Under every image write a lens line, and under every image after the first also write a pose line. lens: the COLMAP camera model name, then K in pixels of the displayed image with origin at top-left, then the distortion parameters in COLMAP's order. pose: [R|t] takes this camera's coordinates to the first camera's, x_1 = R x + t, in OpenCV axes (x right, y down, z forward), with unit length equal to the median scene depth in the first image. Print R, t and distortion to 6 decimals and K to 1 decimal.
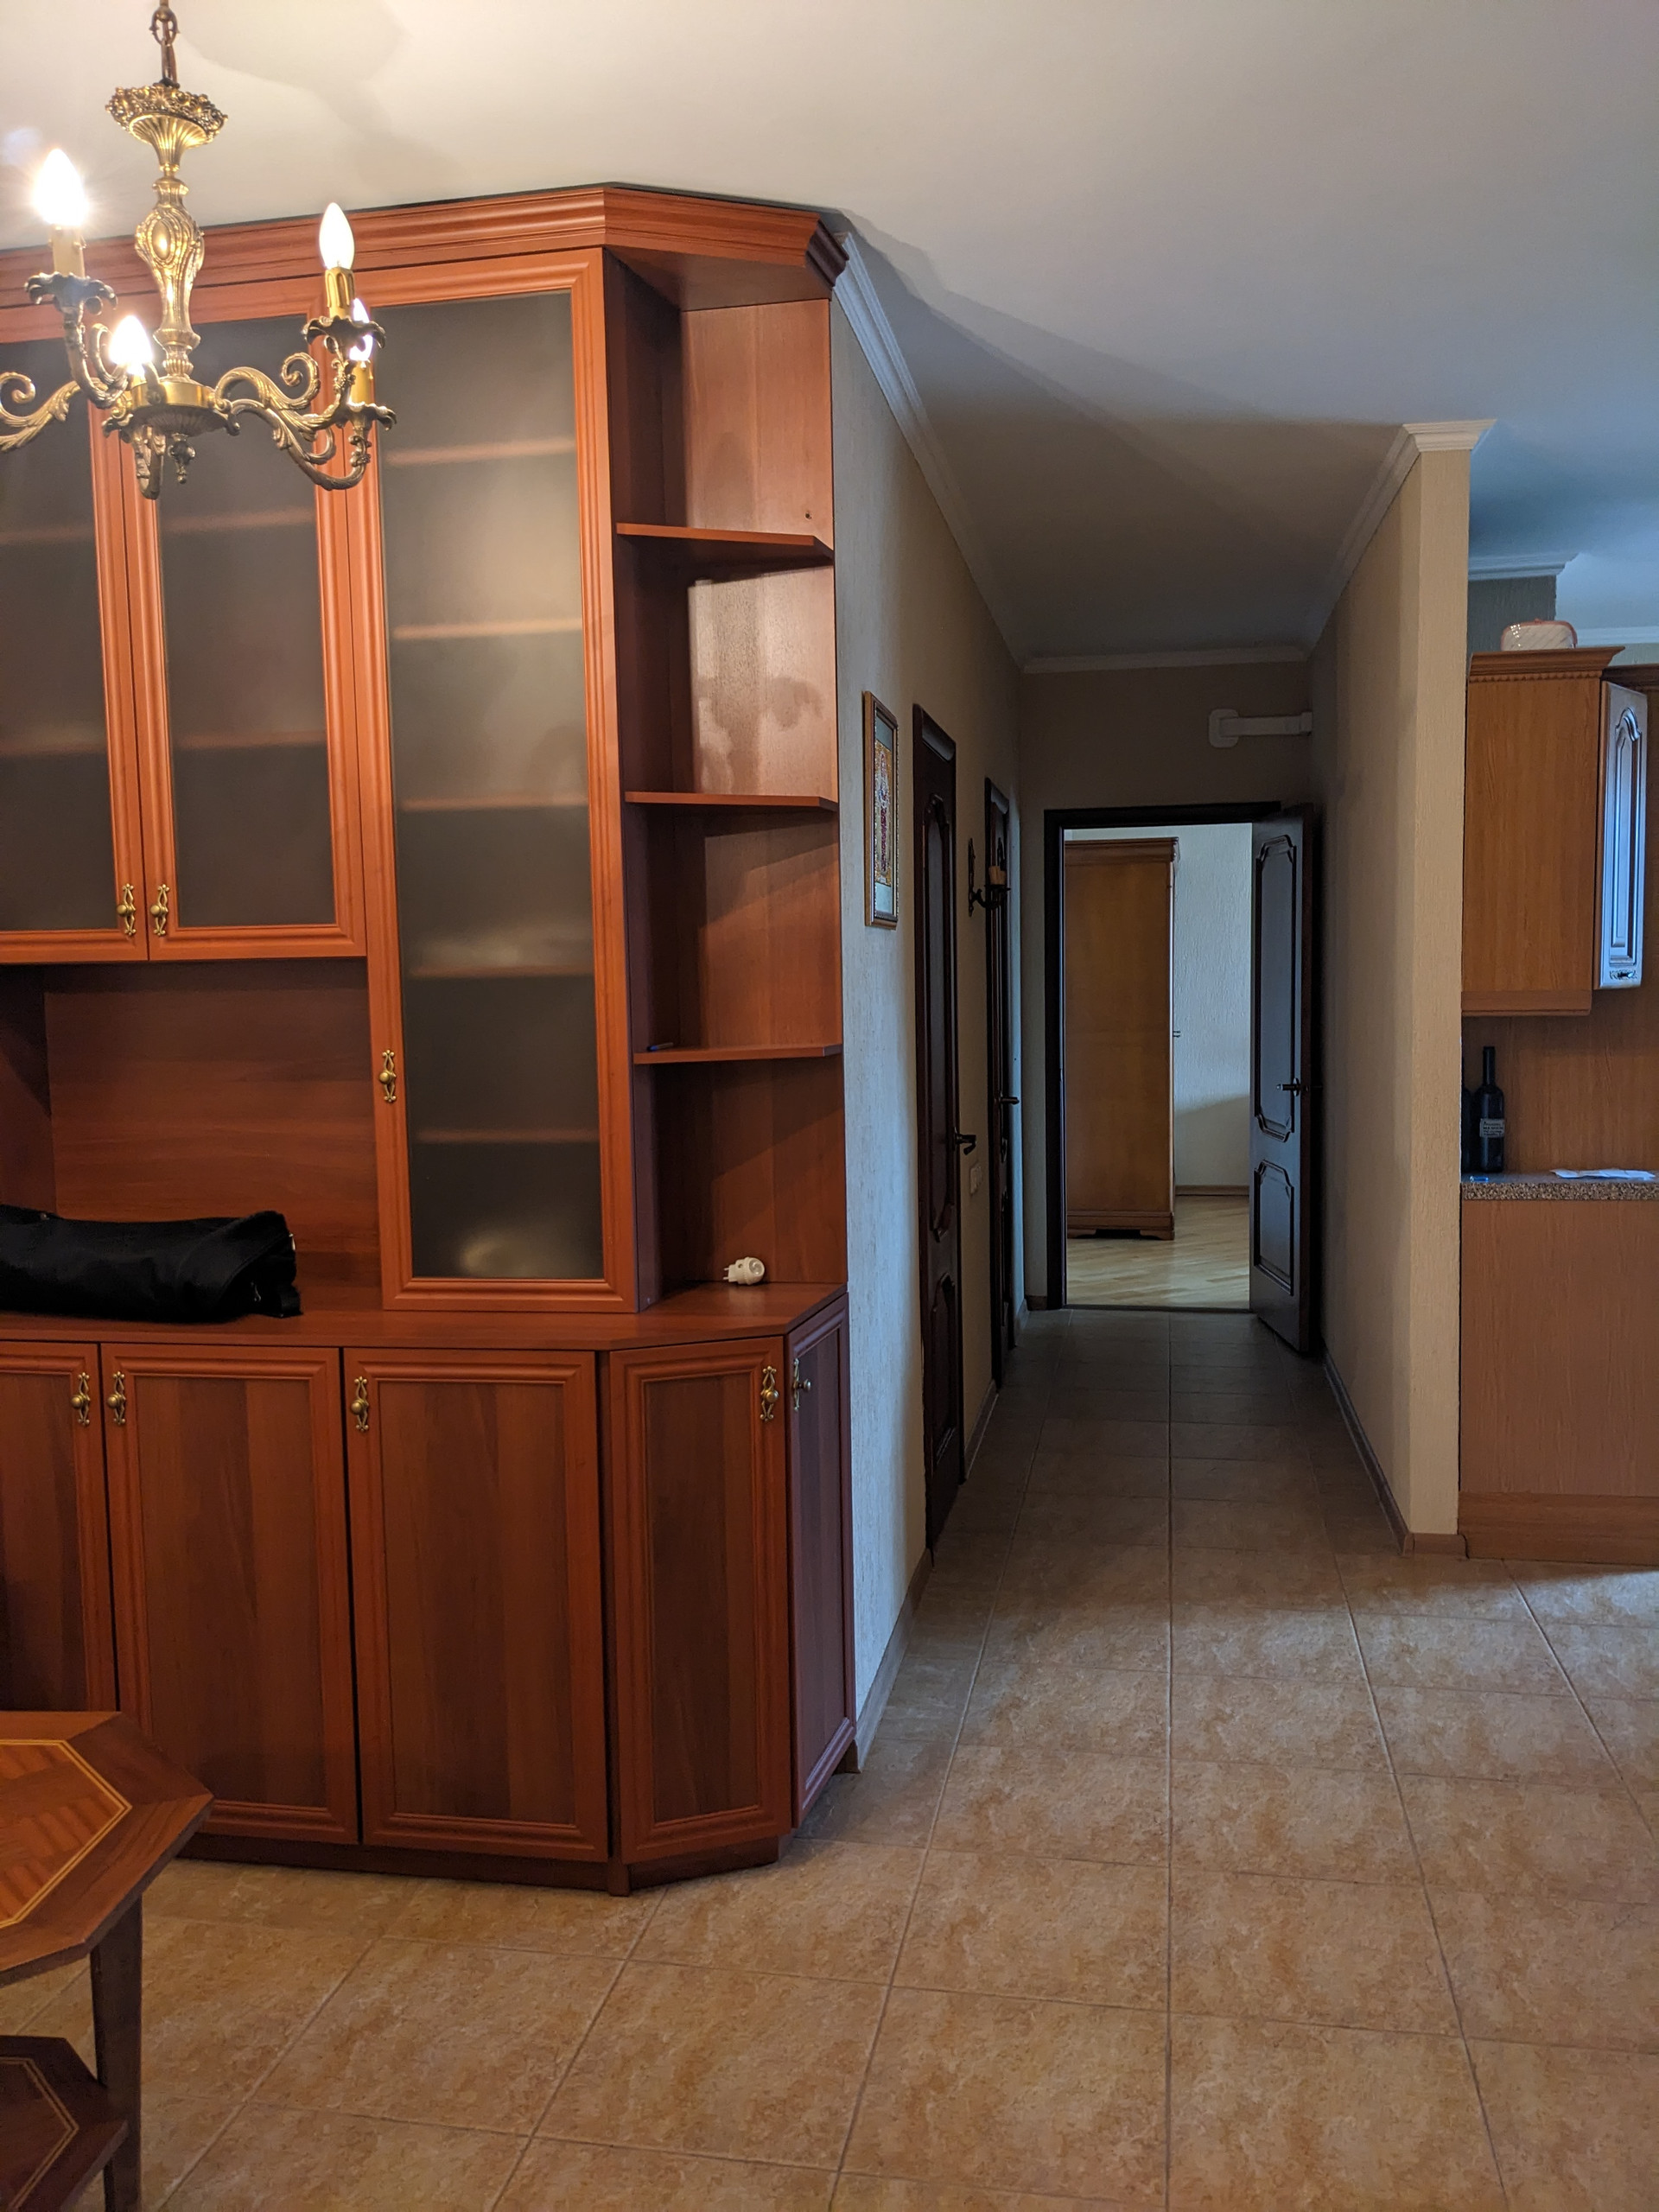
lens RADIAL K [[1752.4, 0, 842.8], [0, 1752.4, 1117.3], [0, 0, 1]] dist [0.042858, -0.079044]
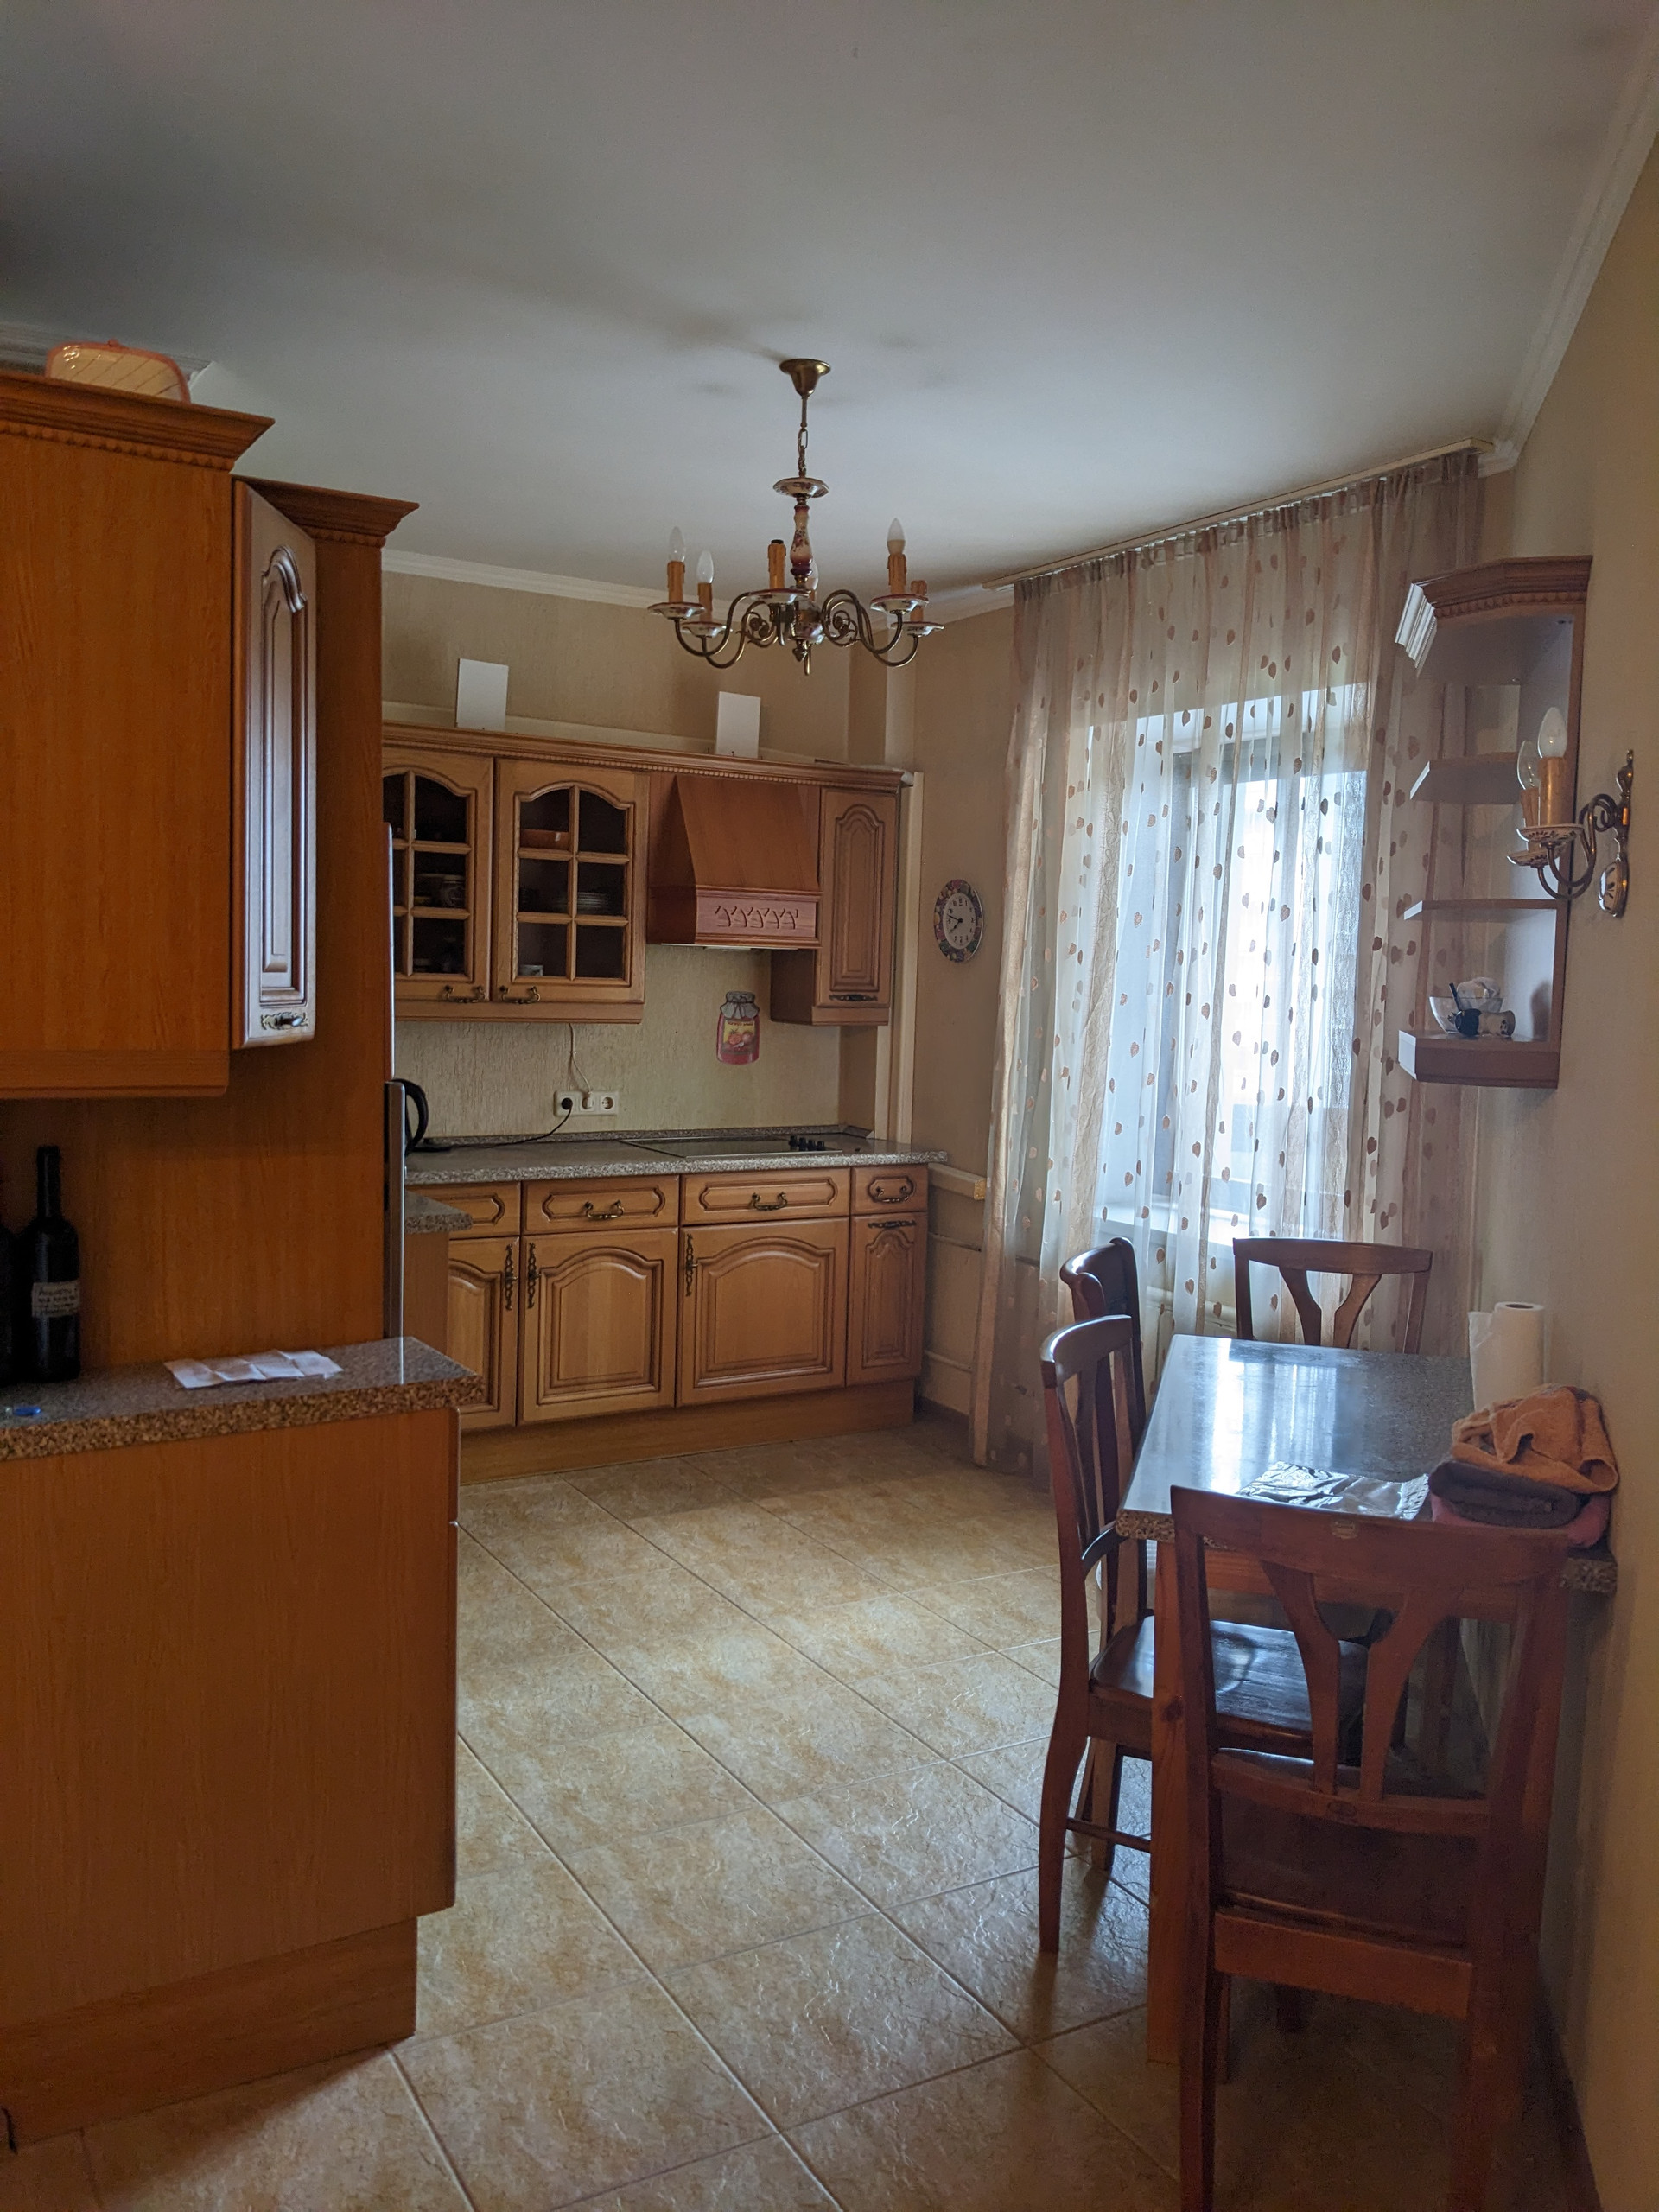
lens RADIAL K [[1752.4, 0, 839.5], [0, 1752.4, 1105.0], [0, 0, 1]] dist [0.042858, -0.079044]
pose [[0.756347, -0.017748, 0.653929, 0.206695], [0.014102, 0.999842, 0.010826, -0.057237], [-0.654018, 0.001033, 0.756478, 0.453145]]
